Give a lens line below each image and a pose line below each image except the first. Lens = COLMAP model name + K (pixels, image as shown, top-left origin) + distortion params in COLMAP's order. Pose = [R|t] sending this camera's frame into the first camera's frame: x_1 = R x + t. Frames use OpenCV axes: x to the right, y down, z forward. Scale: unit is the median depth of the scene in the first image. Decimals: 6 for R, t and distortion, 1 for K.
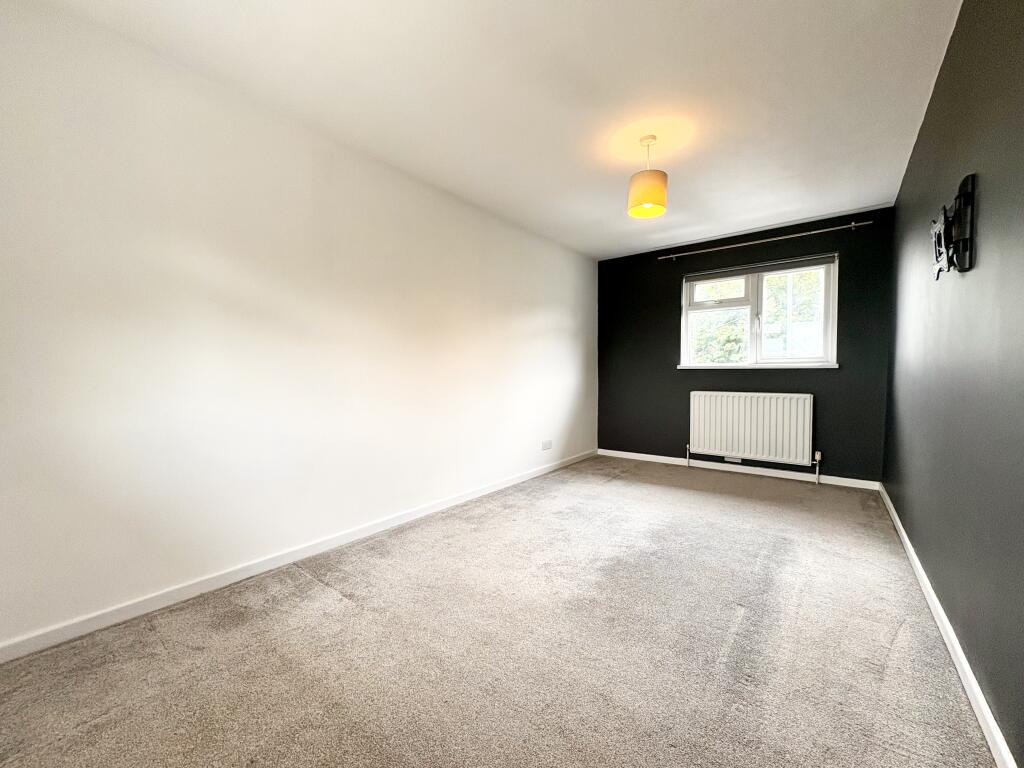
lens RADIAL K [[408.3, 0, 511.5], [0, 408.3, 385.2], [0, 0, 1]] dist [0.002761, 0.000339]
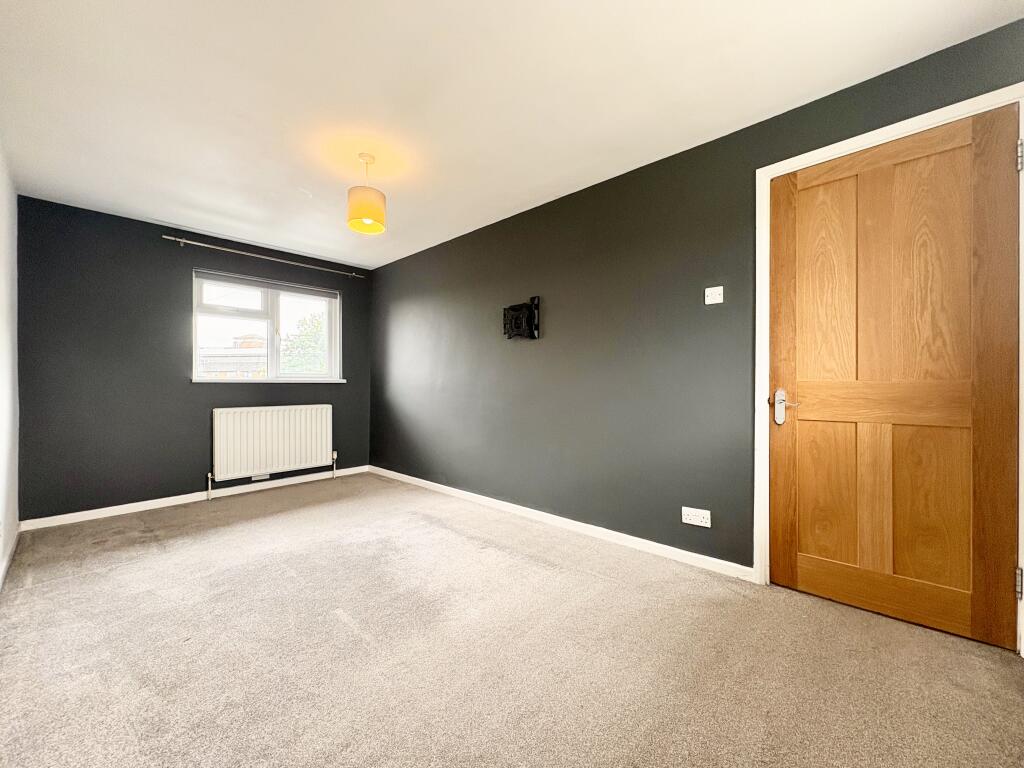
lens RADIAL K [[408.3, 0, 511.5], [0, 408.3, 385.2], [0, 0, 1]] dist [0.002761, 0.000339]
pose [[0.088580, 0.000003, 0.996069, -0.379885], [0.035407, 0.999368, -0.003152, -0.010795], [-0.995440, 0.035547, 0.088524, 0.335916]]
